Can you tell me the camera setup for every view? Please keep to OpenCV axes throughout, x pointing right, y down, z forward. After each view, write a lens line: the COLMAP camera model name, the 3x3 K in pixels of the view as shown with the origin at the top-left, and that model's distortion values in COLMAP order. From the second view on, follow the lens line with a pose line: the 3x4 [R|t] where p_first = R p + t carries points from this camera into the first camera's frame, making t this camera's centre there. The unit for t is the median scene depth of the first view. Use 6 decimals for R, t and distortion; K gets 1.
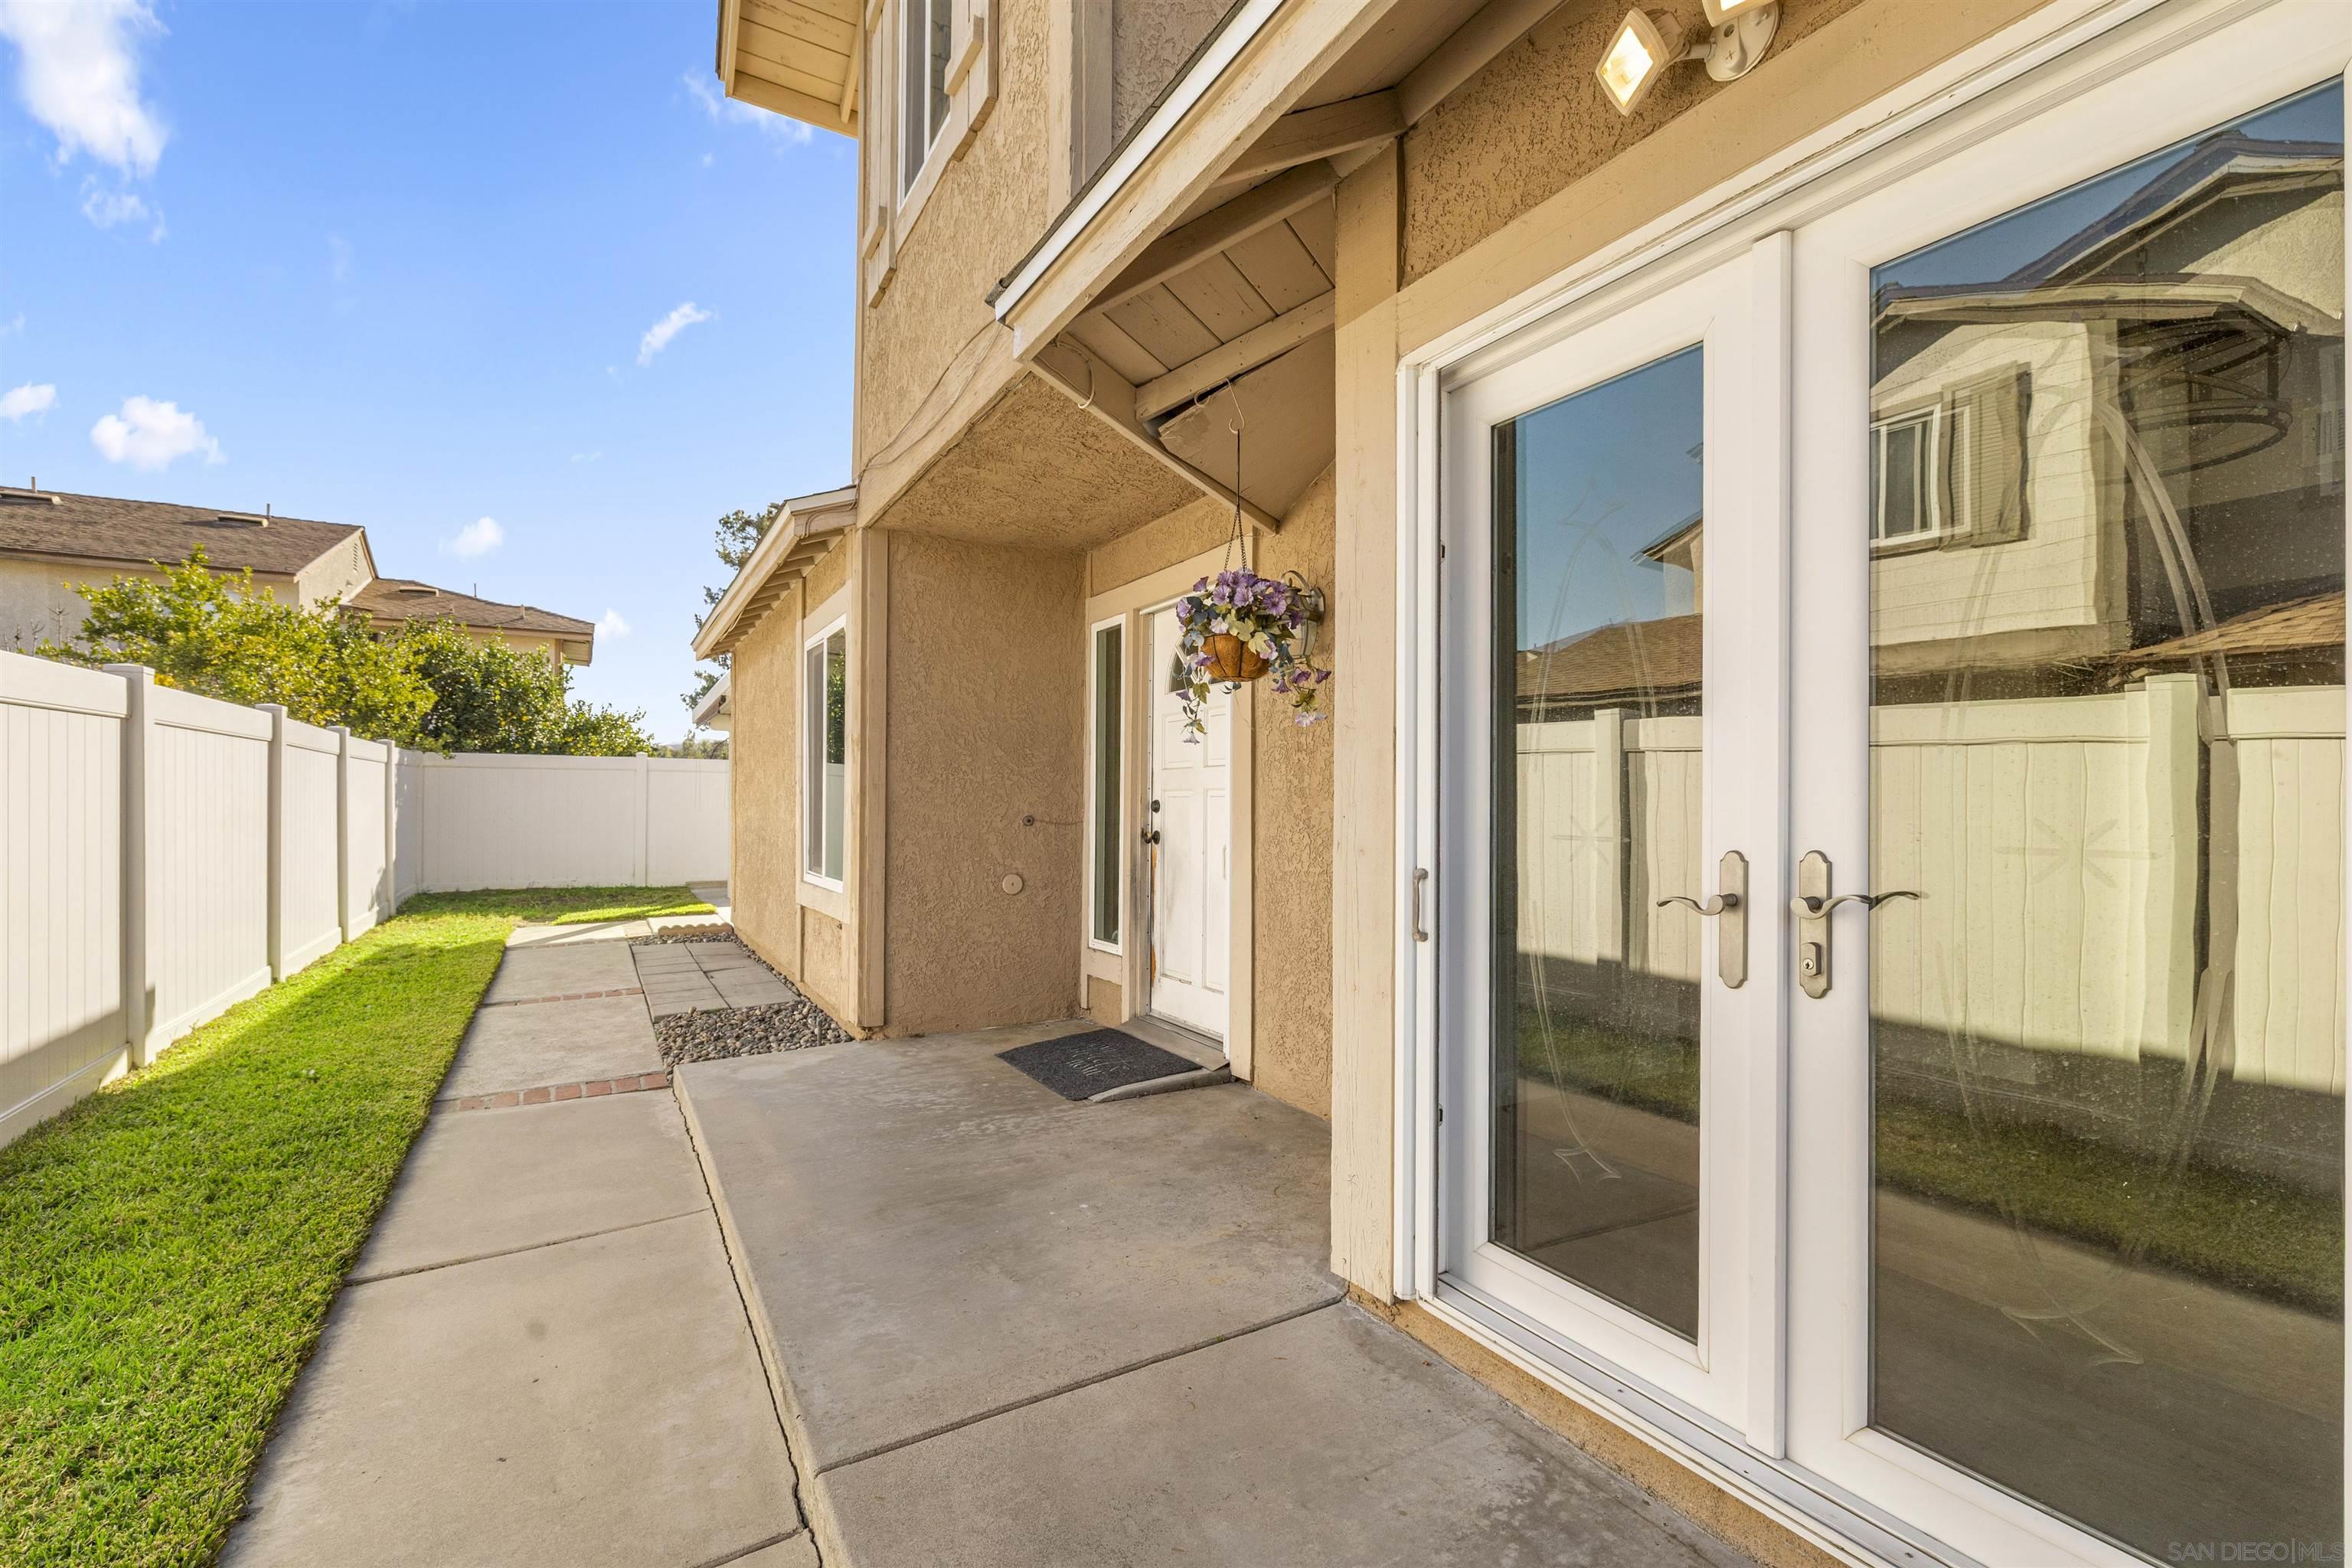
lens RADIAL K [[1015.3, 0, 1168.7], [0, 1015.3, 801.9], [0, 0, 1]] dist [0.001447, -0.000749]
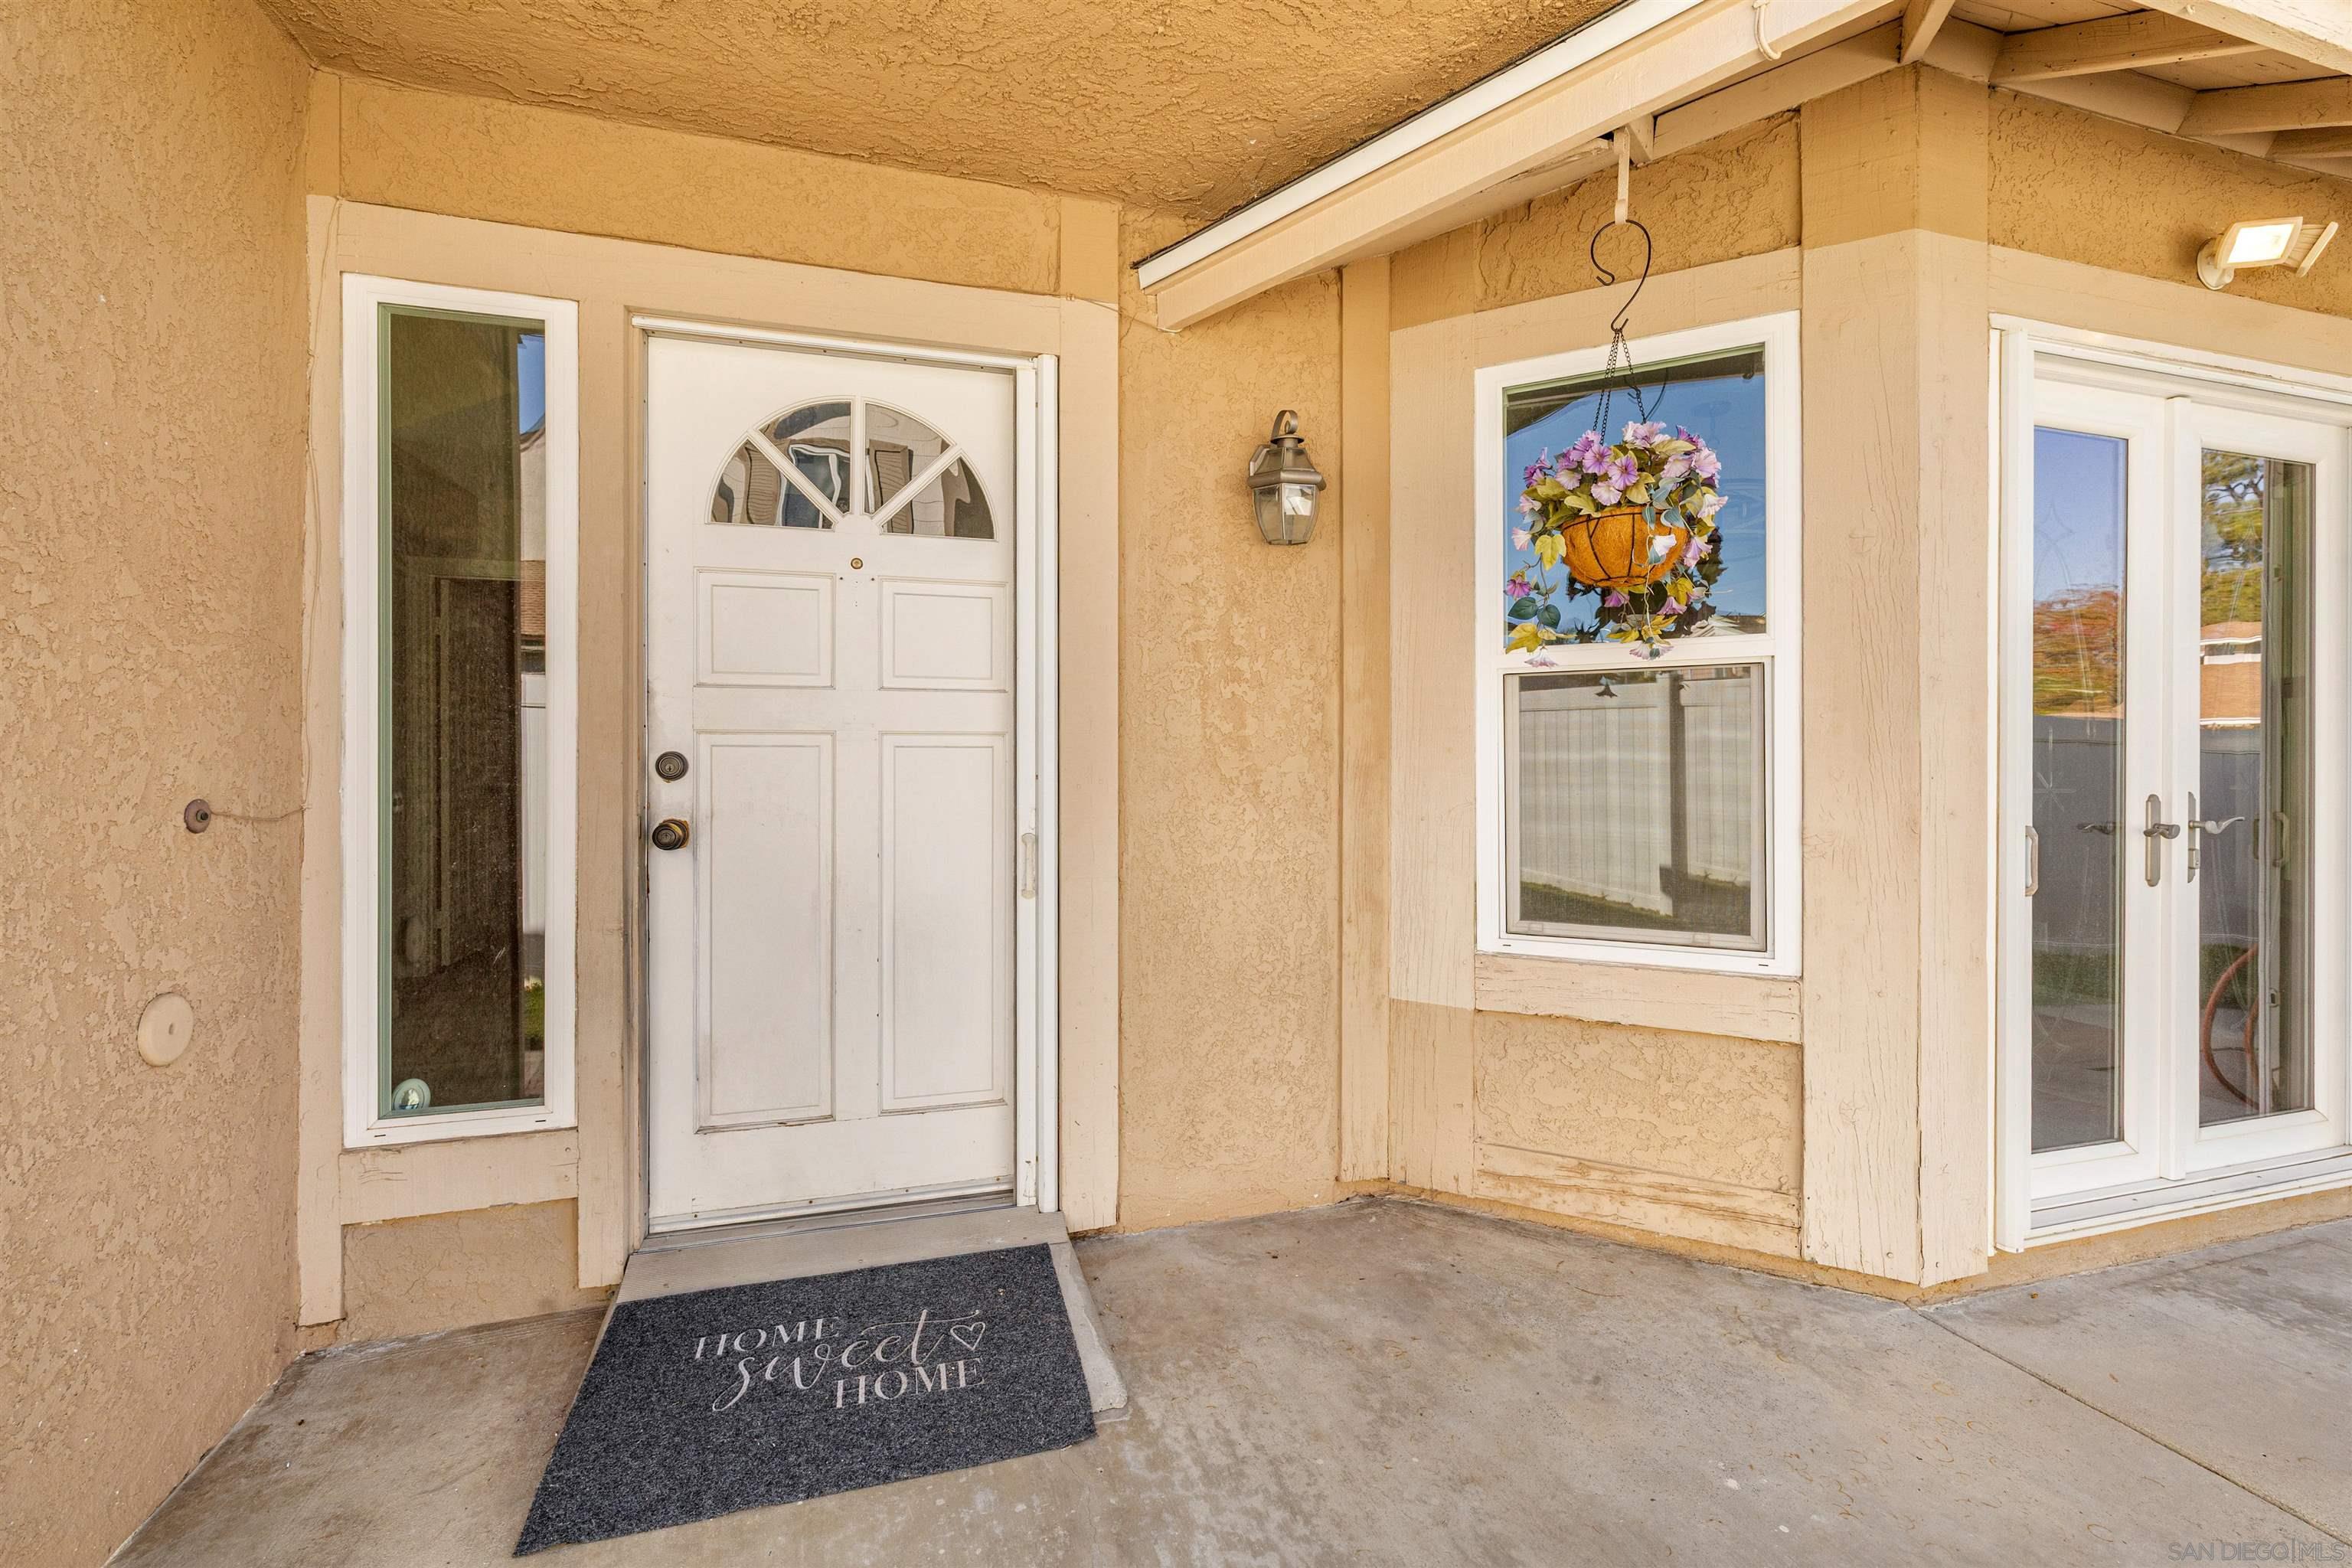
lens RADIAL K [[1015.3, 0, 1169.9], [0, 1015.3, 758.4], [0, 0, 1]] dist [0.001447, -0.000749]
pose [[0.225655, -0.001493, 0.974206, -0.545249], [-0.002440, 0.999995, 0.002097, -0.000707], [-0.974204, -0.002850, 0.225650, 0.921392]]
